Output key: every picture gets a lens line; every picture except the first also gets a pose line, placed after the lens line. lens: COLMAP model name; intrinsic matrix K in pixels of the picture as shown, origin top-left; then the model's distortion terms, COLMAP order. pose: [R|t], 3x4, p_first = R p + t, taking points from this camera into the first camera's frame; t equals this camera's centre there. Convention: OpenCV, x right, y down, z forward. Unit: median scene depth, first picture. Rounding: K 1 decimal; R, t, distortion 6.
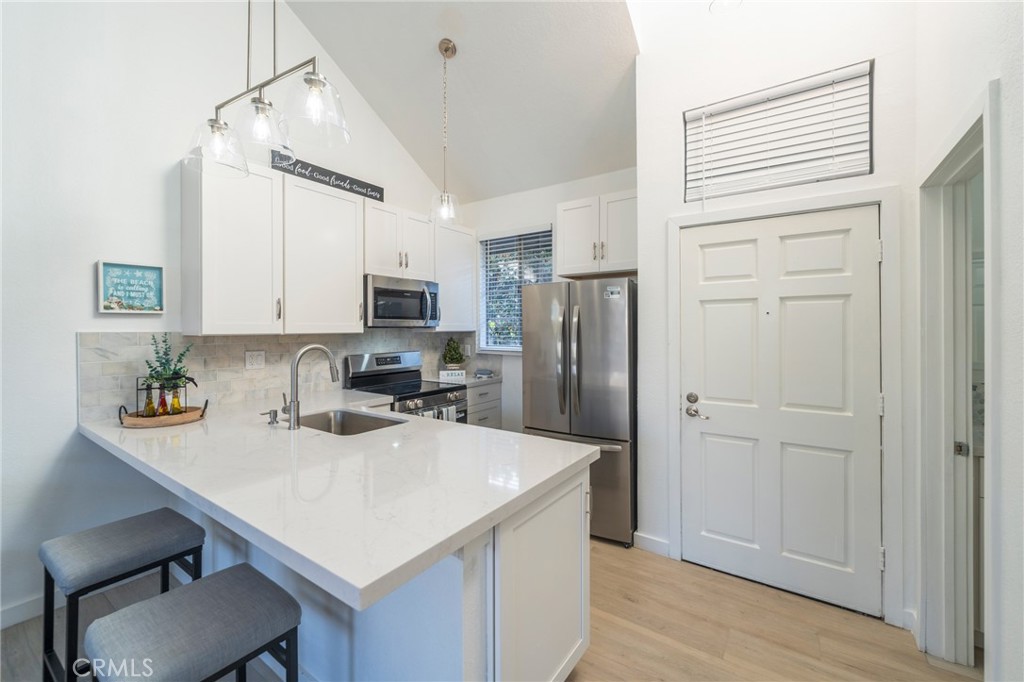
lens RADIAL K [[416.2, 0, 516.9], [0, 416.2, 329.6], [0, 0, 1]] dist [0.002154, 0.000098]
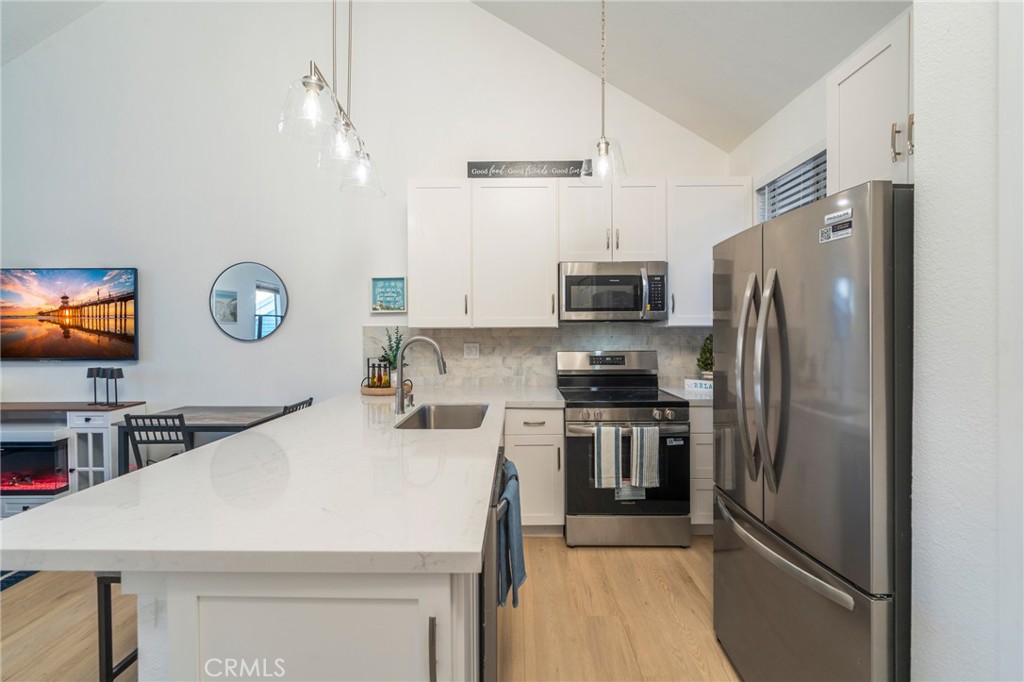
lens RADIAL K [[416.2, 0, 516.9], [0, 416.2, 329.6], [0, 0, 1]] dist [0.002154, 0.000098]
pose [[0.559073, 0.001142, -0.829117, 0.368677], [0.000941, 0.999998, 0.002012, 0.012123], [0.829118, -0.001905, 0.559071, 0.453016]]
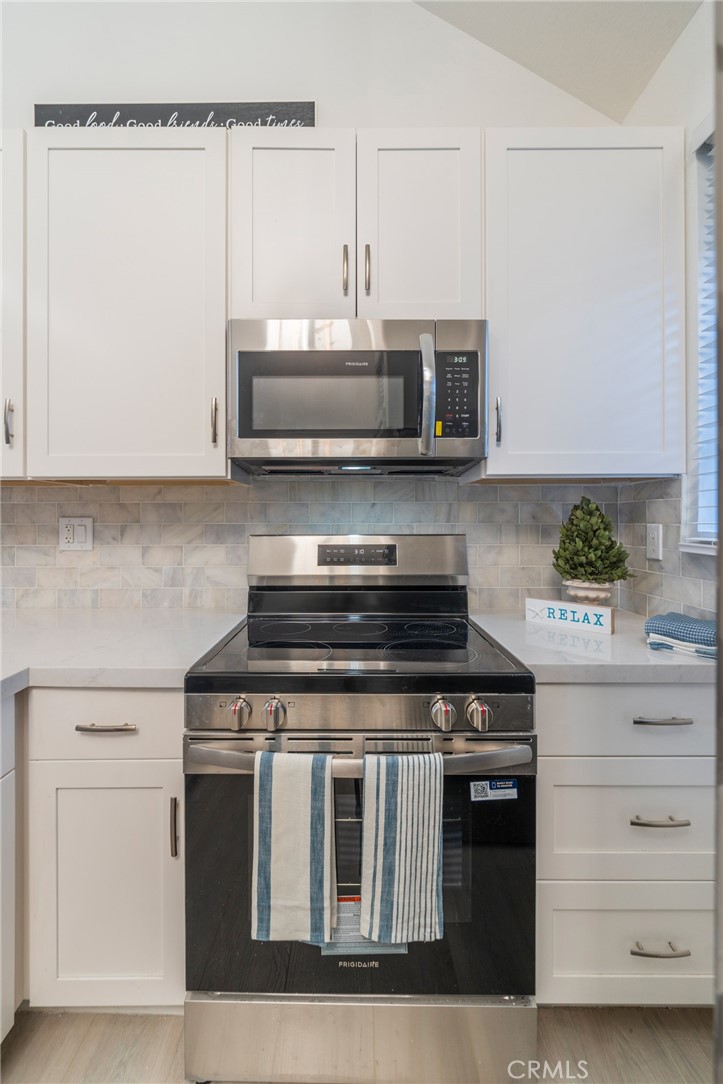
lens RADIAL K [[452.5, 0, 349.9], [0, 452.5, 517.9], [0, 0, 1]] dist [-0.000574, -0.000402]
pose [[0.556416, 0.003664, -0.830896, 0.051530], [-0.002920, 0.999993, 0.002455, 0.048076], [0.830899, 0.001060, 0.556422, 0.936417]]
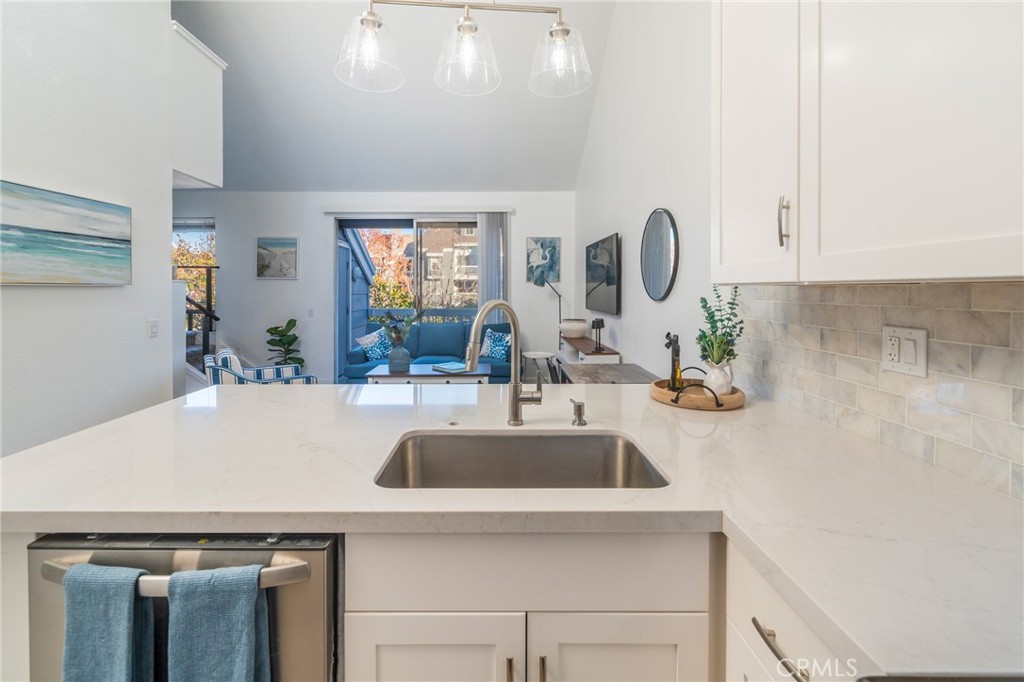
lens RADIAL K [[427.5, 0, 505.9], [0, 427.5, 291.1], [0, 0, 1]] dist [-0.000574, -0.000402]
pose [[-0.818676, 0.004013, -0.574242, -0.091715], [-0.000815, 0.999966, 0.008150, 0.013930], [0.574256, 0.007140, -0.818645, 1.075939]]
